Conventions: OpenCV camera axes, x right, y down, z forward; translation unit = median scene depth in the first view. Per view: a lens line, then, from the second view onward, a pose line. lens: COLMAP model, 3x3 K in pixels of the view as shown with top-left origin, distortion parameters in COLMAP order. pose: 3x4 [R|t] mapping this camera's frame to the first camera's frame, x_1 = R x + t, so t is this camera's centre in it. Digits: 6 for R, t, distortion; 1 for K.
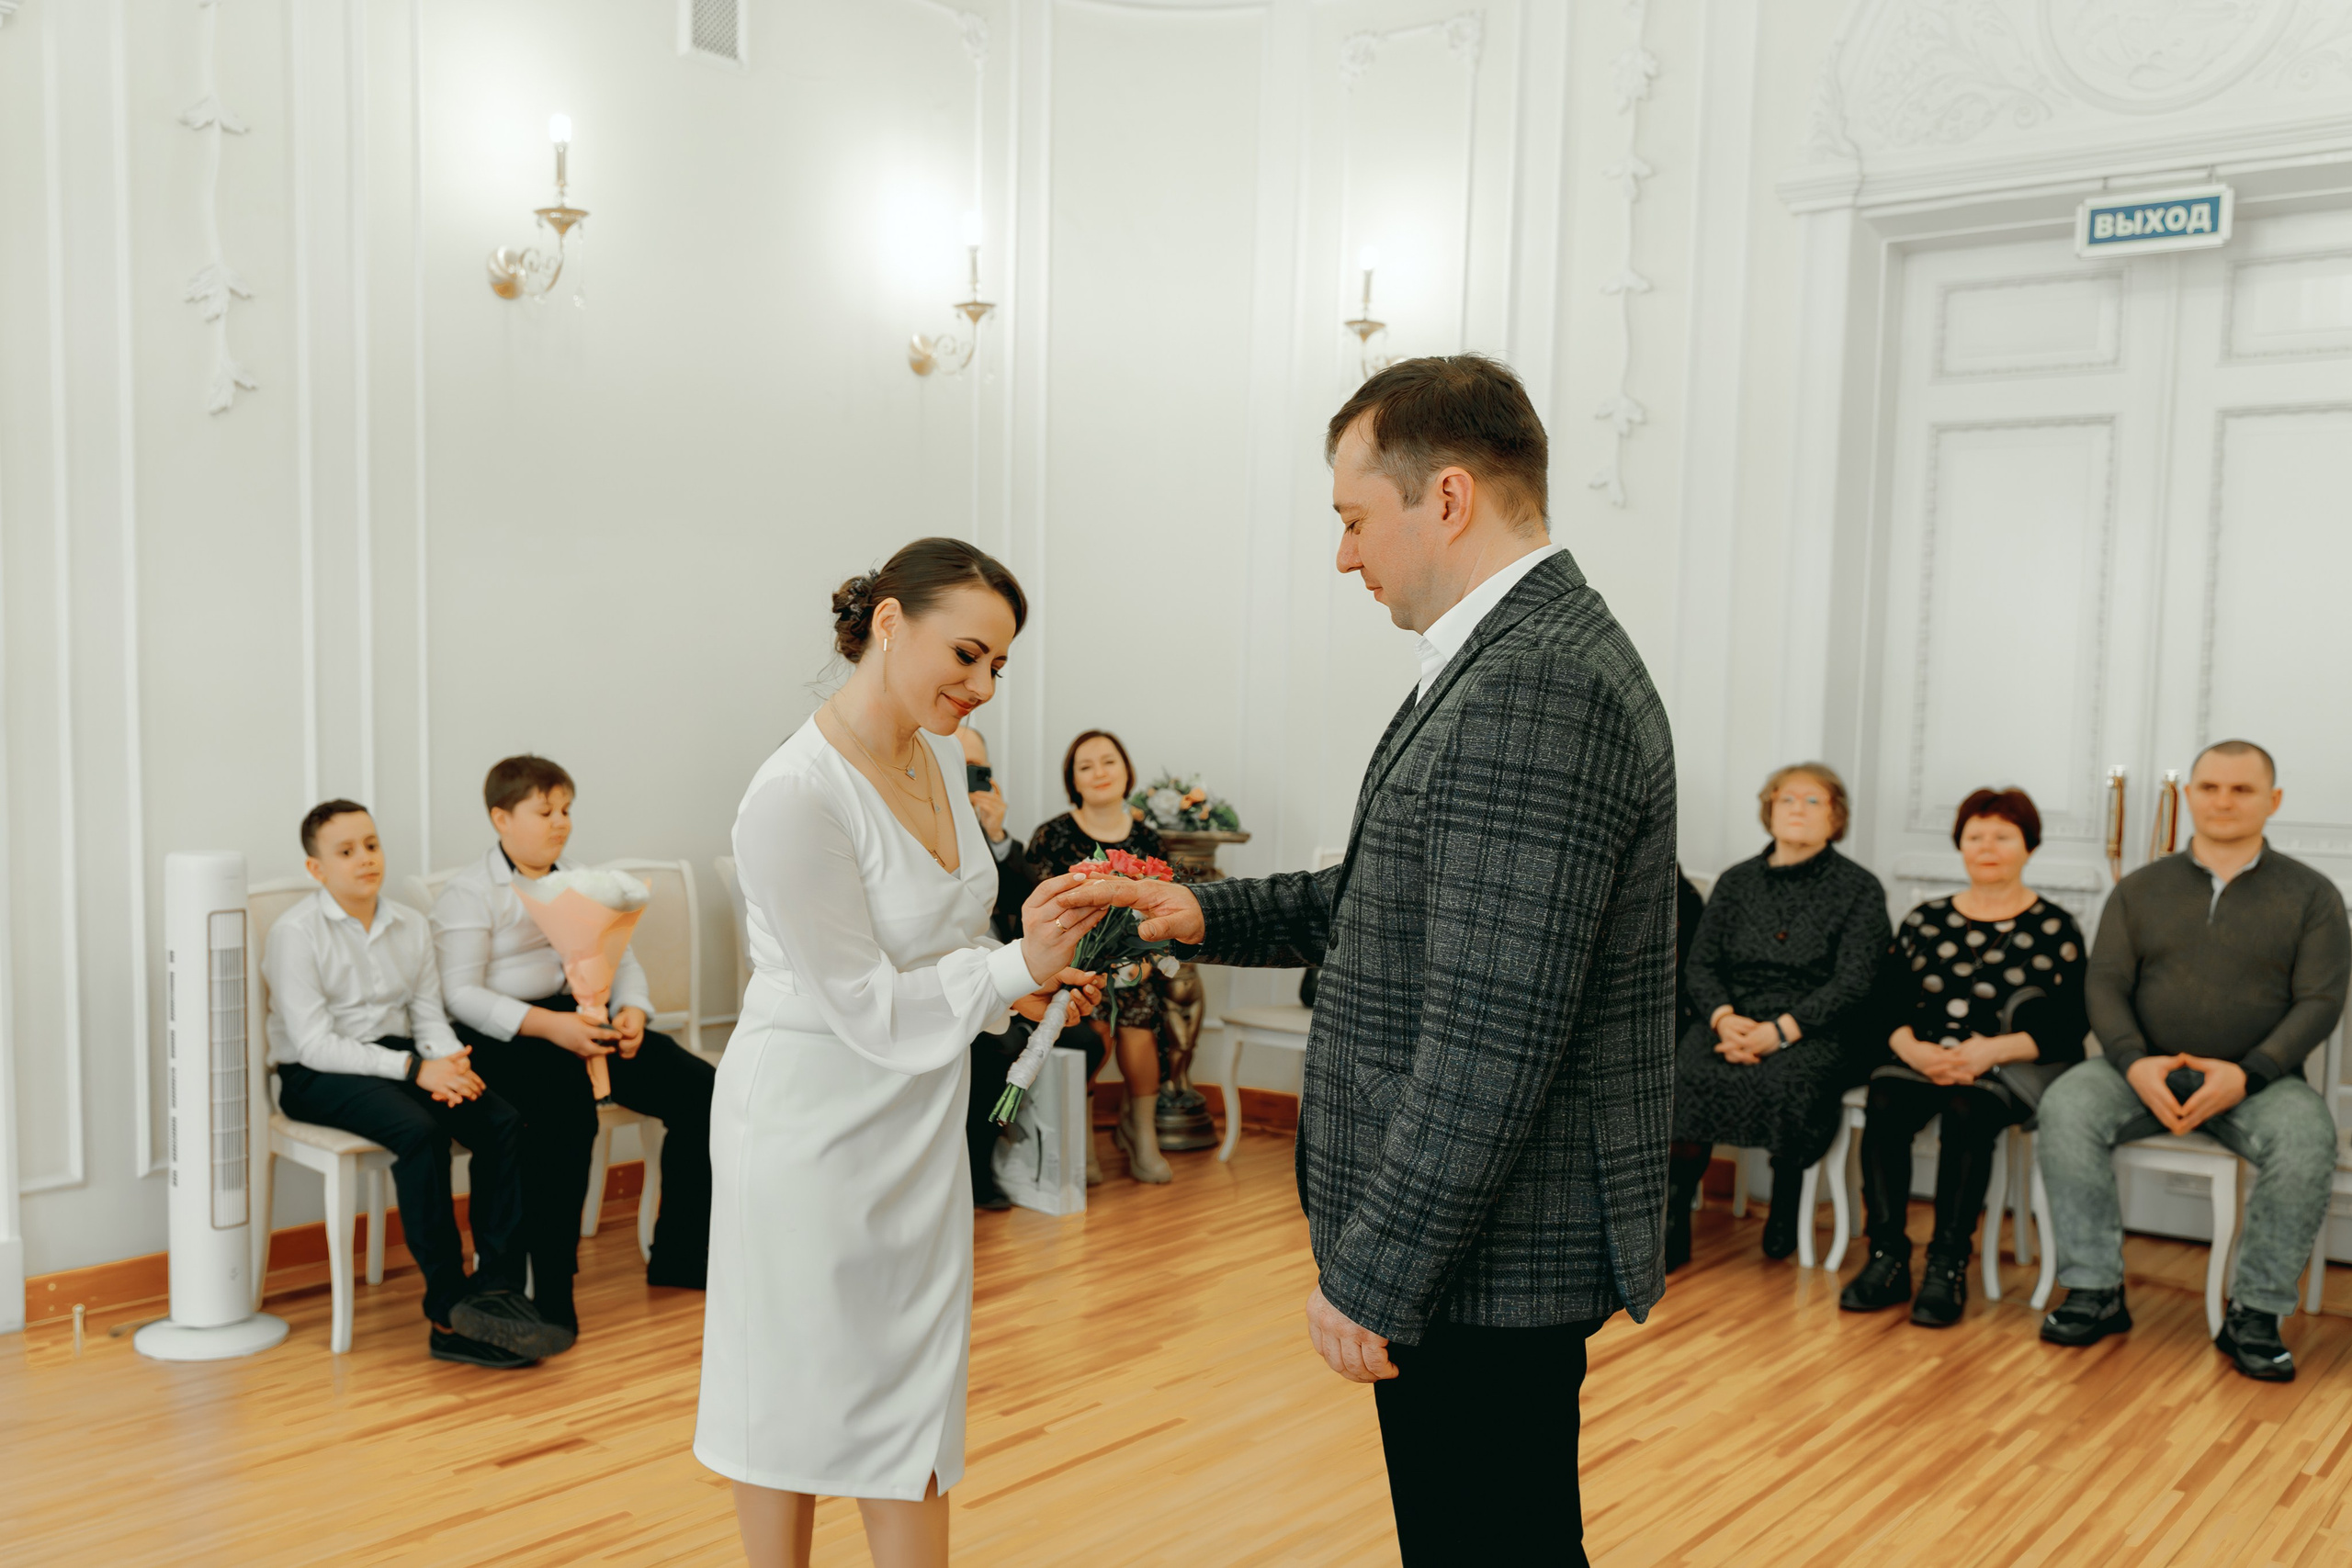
lens RADIAL K [[2236.6, 0, 977.7], [0, 2236.6, 847.1], [0, 0, 1]] dist [0.001209, 0.000000]
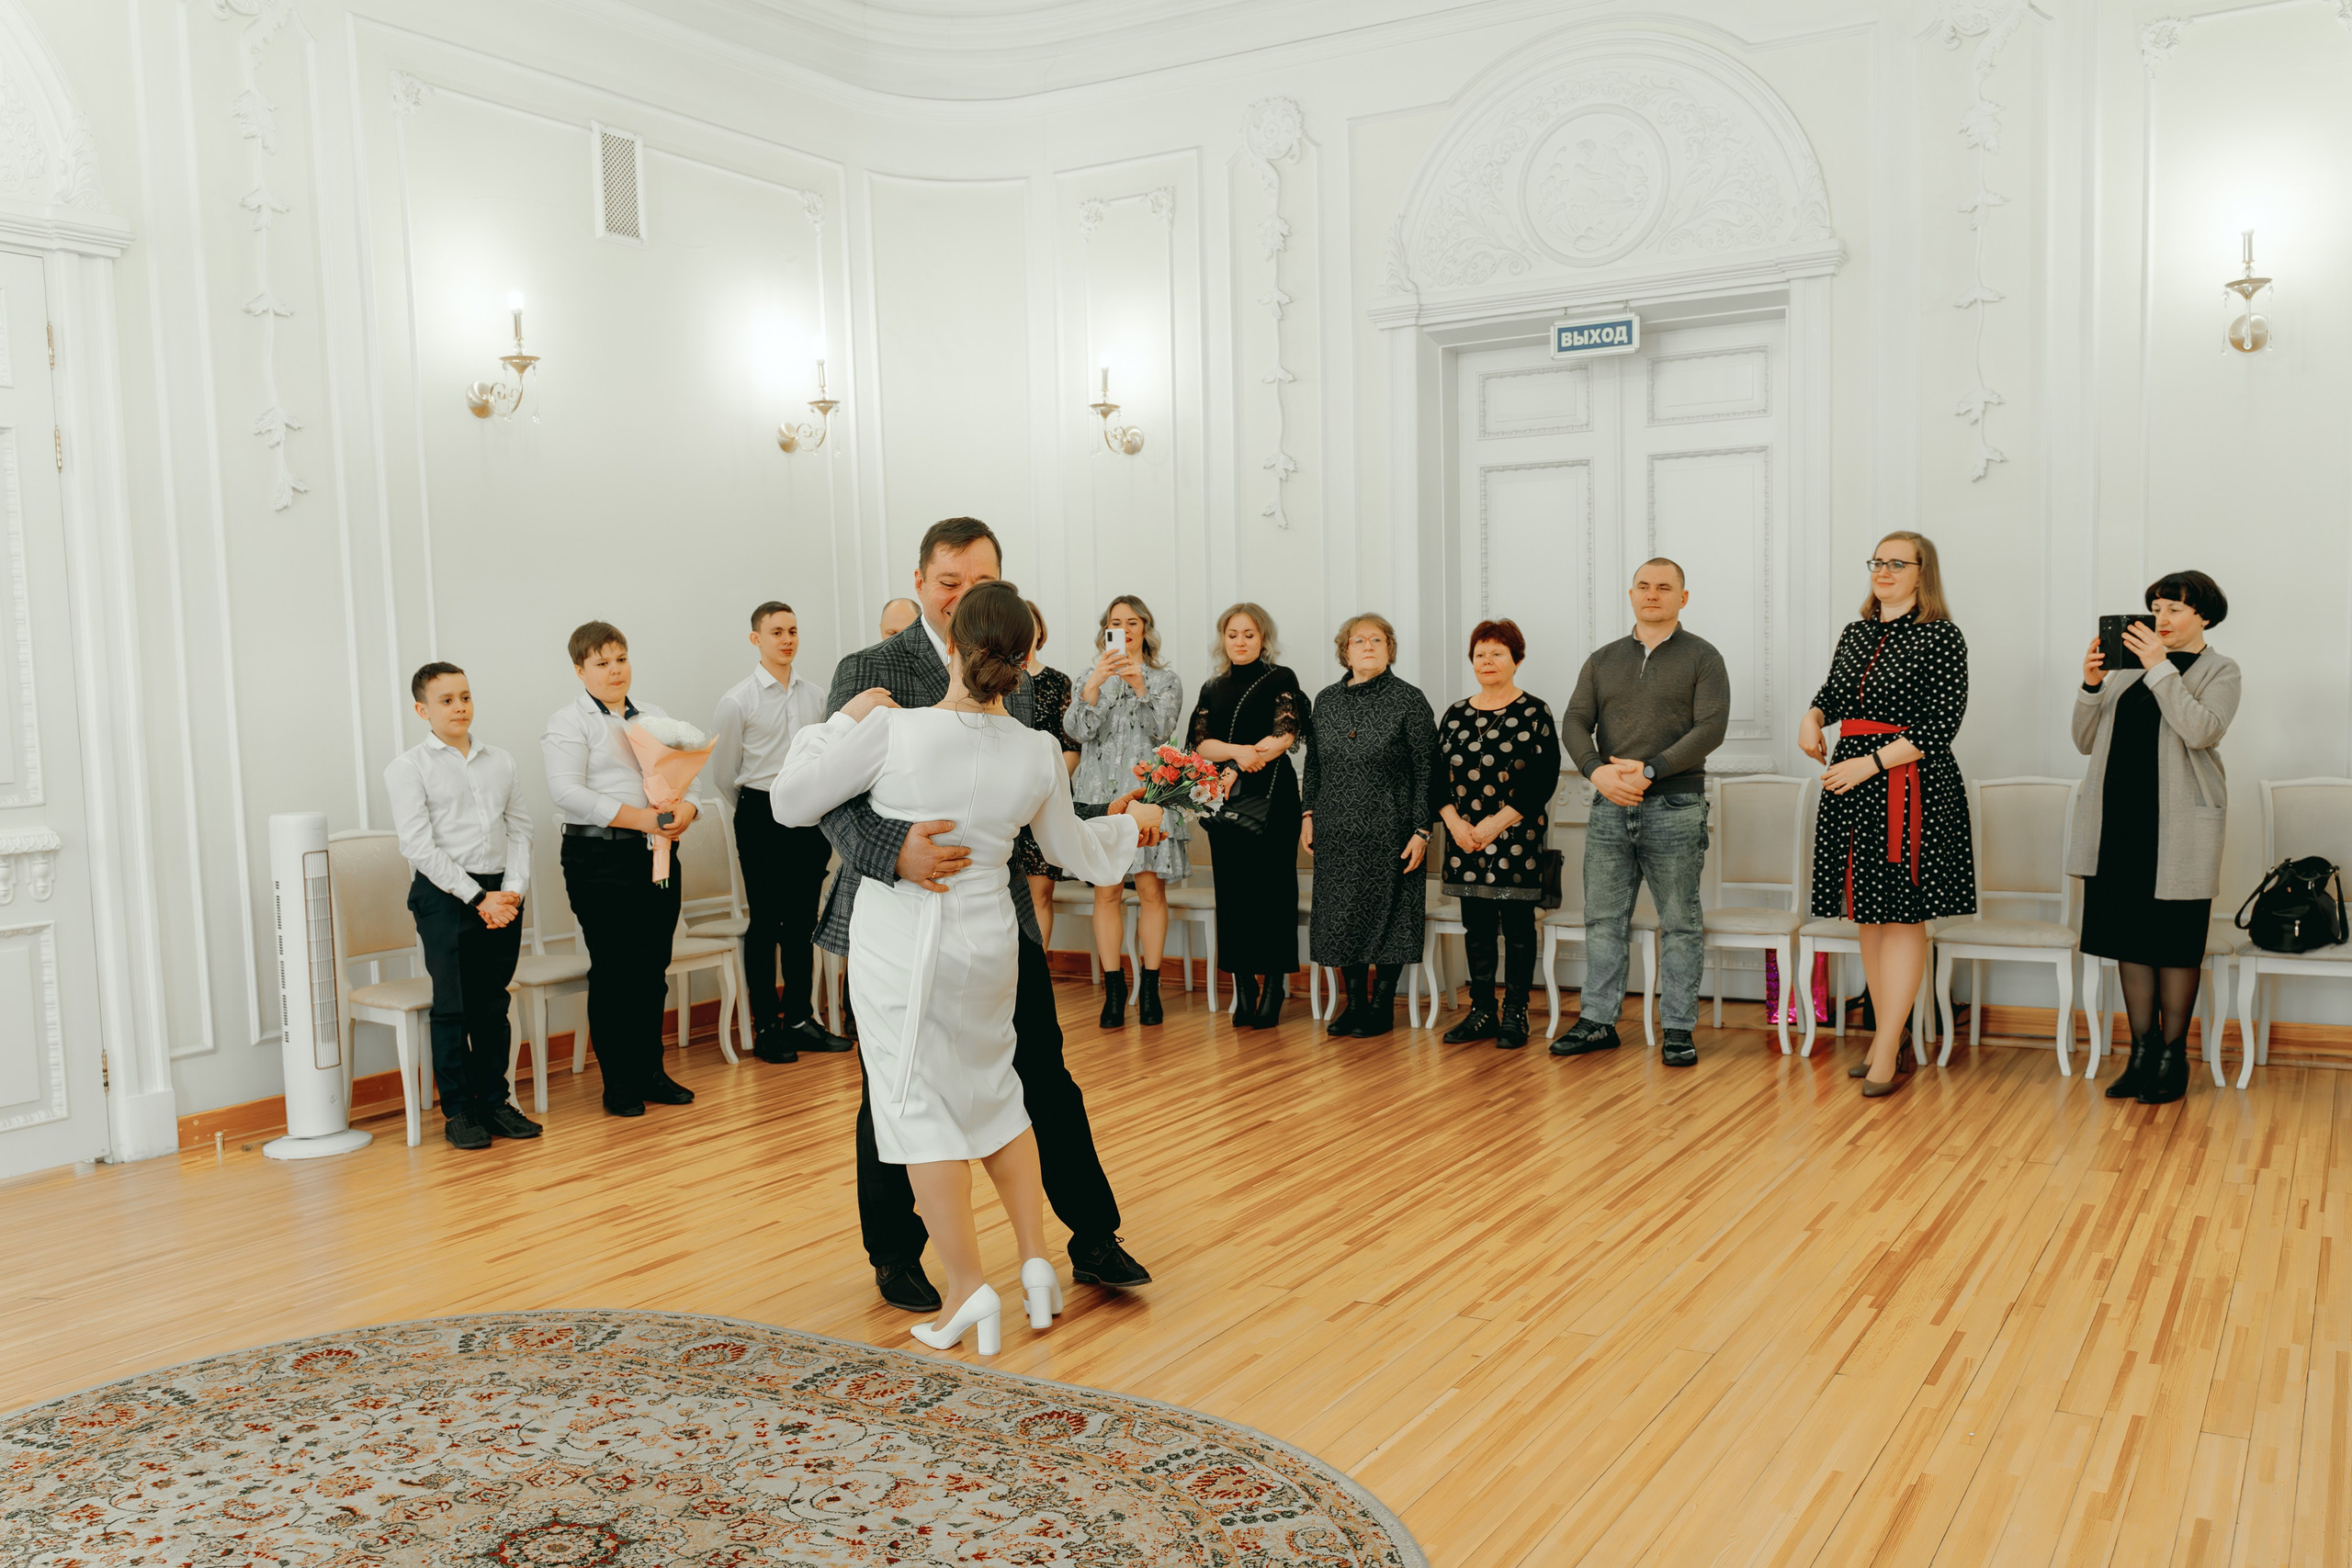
lens RADIAL K [[1957.3, 0, 1207.8], [0, 1957.3, 779.7], [0, 0, 1]] dist [0.011077, -0.014195]
pose [[0.984967, -0.056563, 0.163217, 0.024174], [0.058707, 0.998240, -0.008339, 0.020456], [-0.162458, 0.017795, 0.986555, -0.274755]]
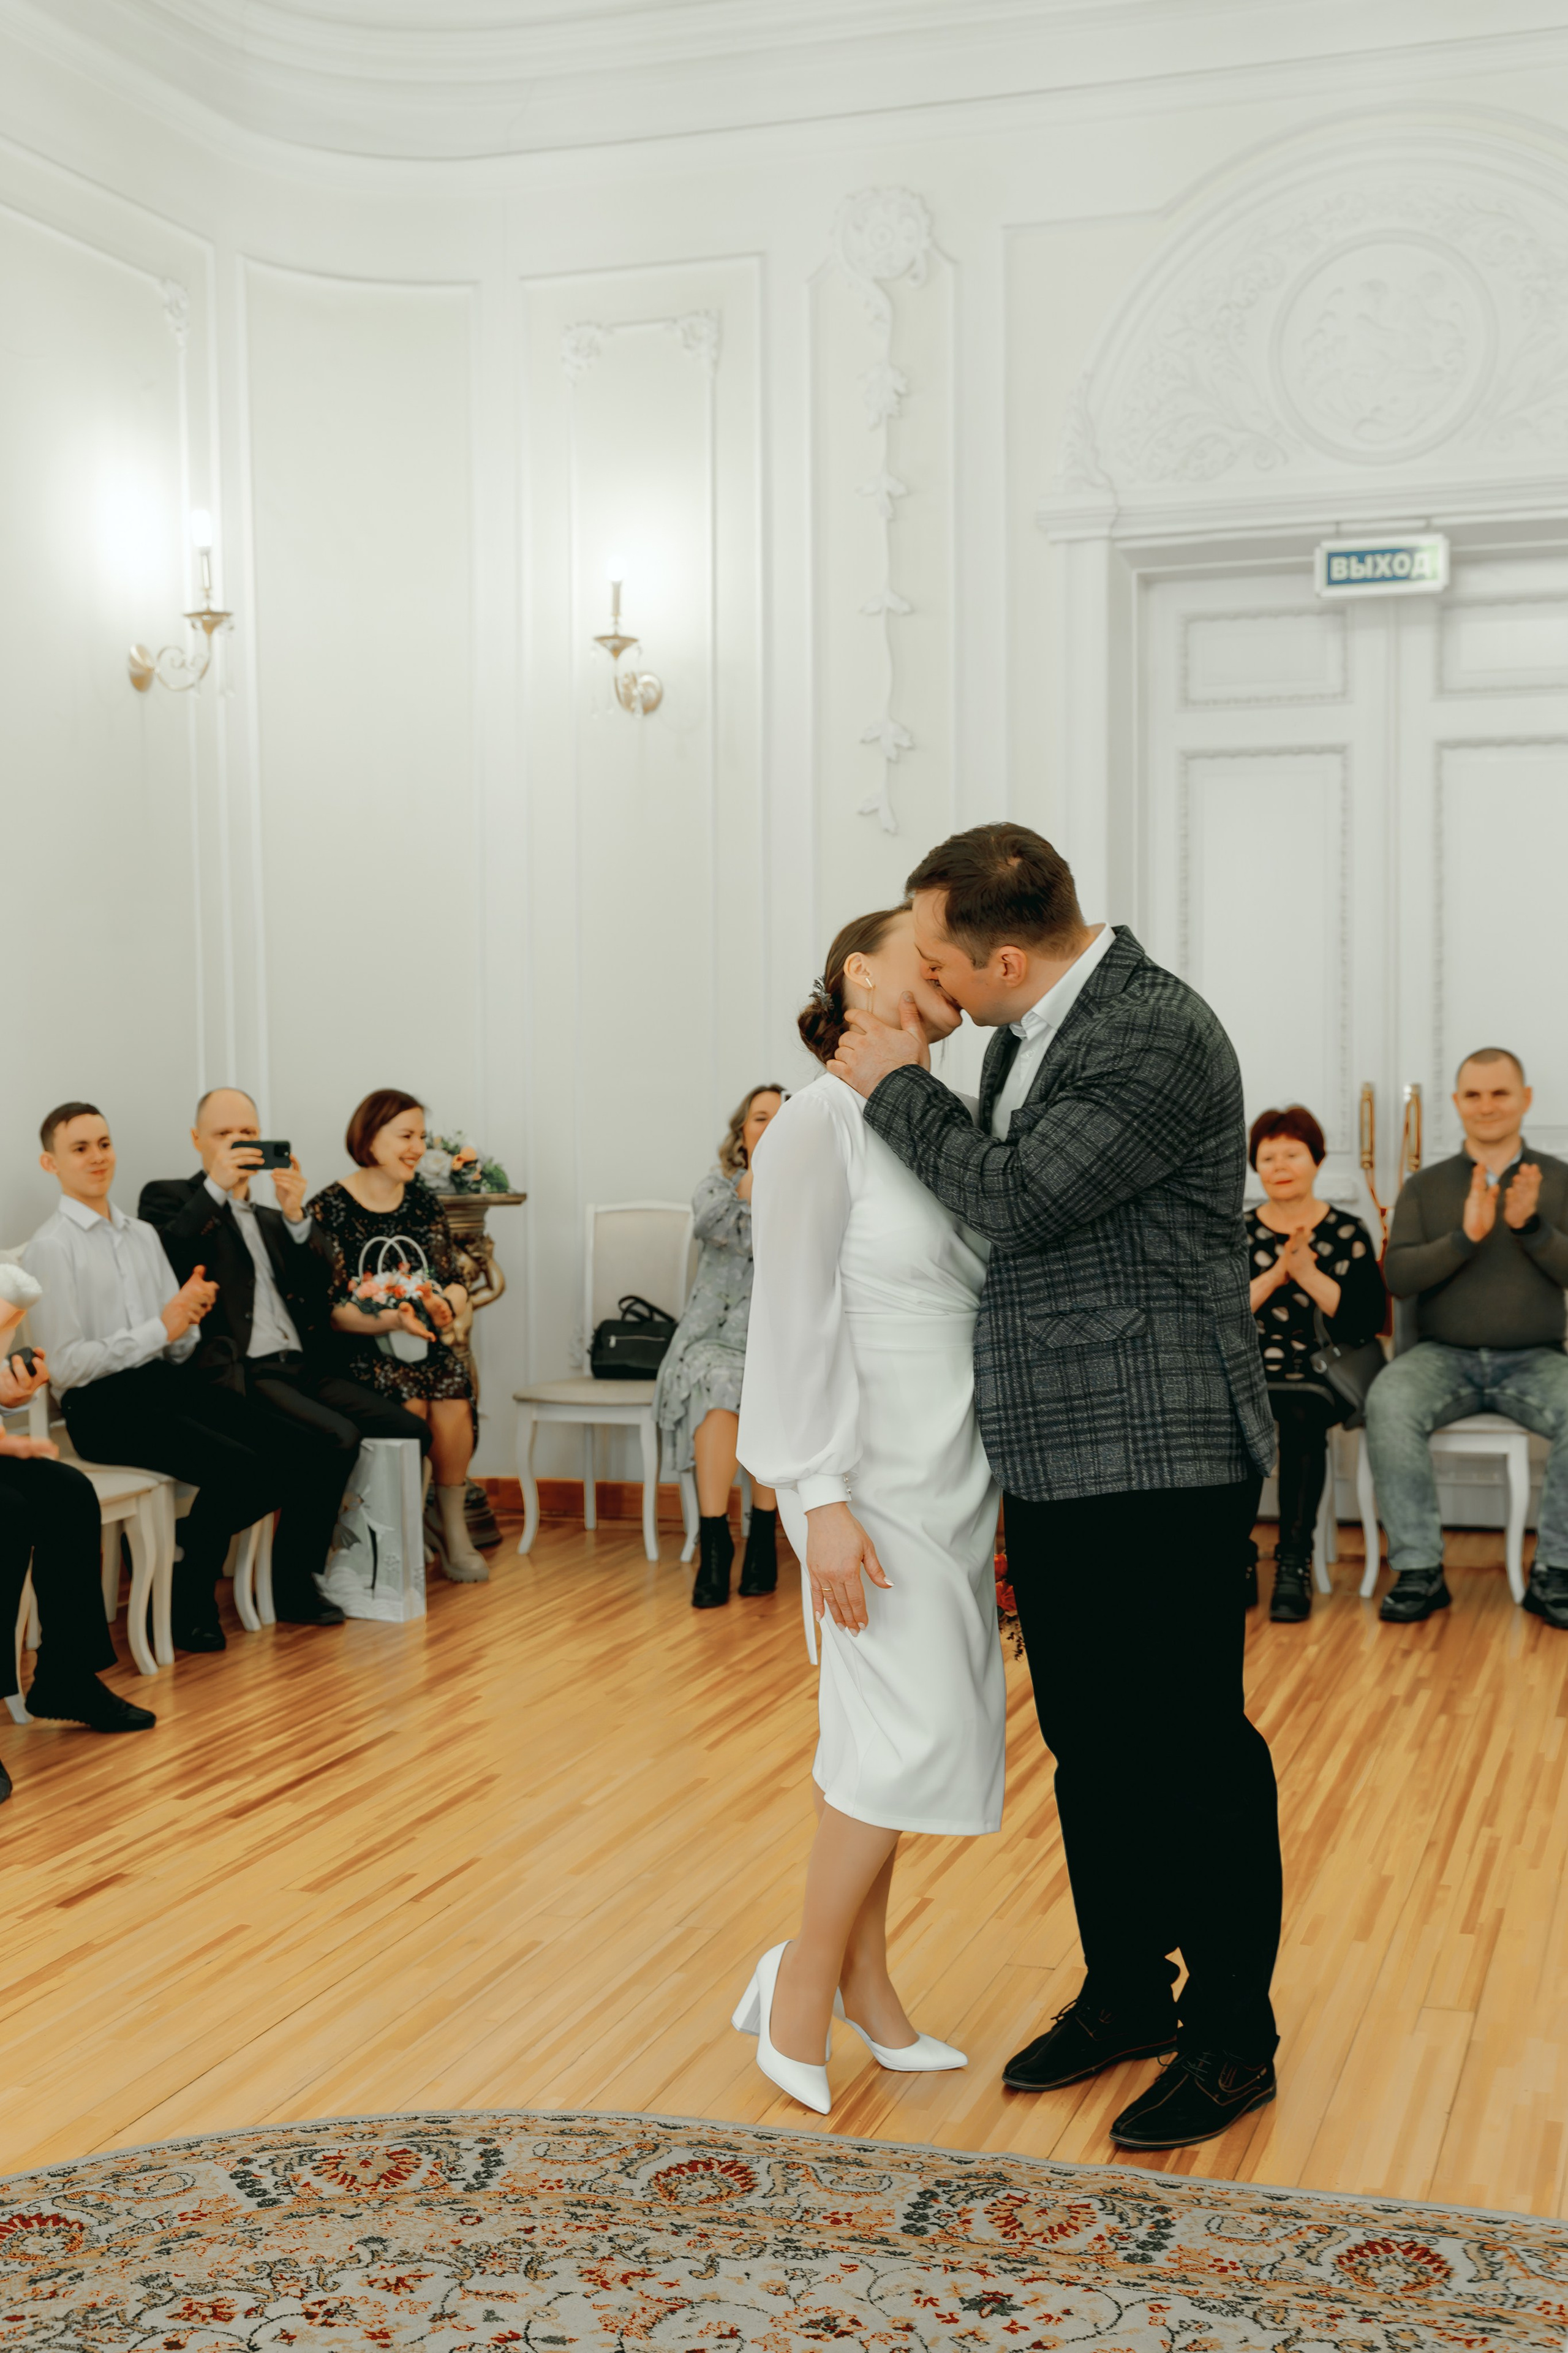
lens RADIAL K [[2822.7, 0, 804.7], [0, 2822.7, 1195.7], [0, 0, 1]] dist [-0.018118, 0.000000]
pose [[0.930611, -0.056263, 0.361661, -0.222052], [0.059224, 0.998241, 0.002903, -0.001883], [-0.361188, 0.018718, 0.932305, -0.136190]]
